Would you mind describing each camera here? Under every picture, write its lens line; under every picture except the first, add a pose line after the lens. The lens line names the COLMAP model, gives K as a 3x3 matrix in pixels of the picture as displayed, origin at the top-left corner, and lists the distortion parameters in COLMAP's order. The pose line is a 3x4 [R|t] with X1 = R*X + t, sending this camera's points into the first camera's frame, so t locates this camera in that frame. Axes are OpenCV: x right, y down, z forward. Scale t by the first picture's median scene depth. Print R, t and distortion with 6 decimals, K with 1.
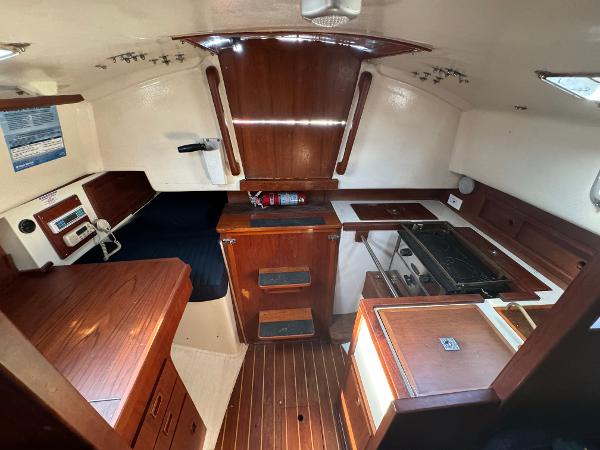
lens RADIAL K [[239.8, 0, 298.8], [0, 239.8, 223.5], [0, 0, 1]] dist [-0.002228, -0.000044]
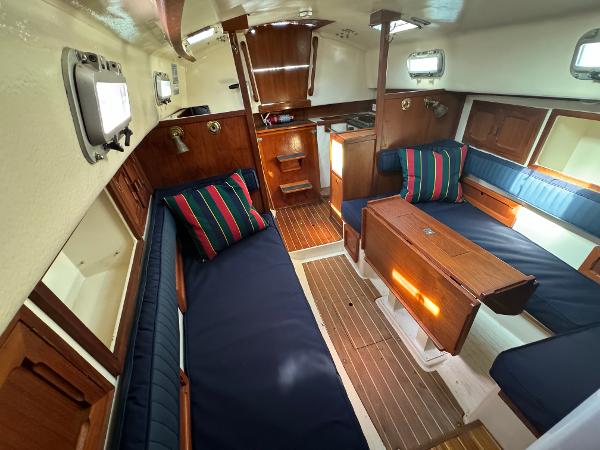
lens RADIAL K [[239.8, 0, 298.8], [0, 239.8, 223.5], [0, 0, 1]] dist [-0.002228, -0.000044]
pose [[0.979242, -0.181954, 0.089318, -0.279856], [0.178030, 0.982746, 0.050156, 0.694496], [-0.096903, -0.033214, 0.994740, -0.924601]]
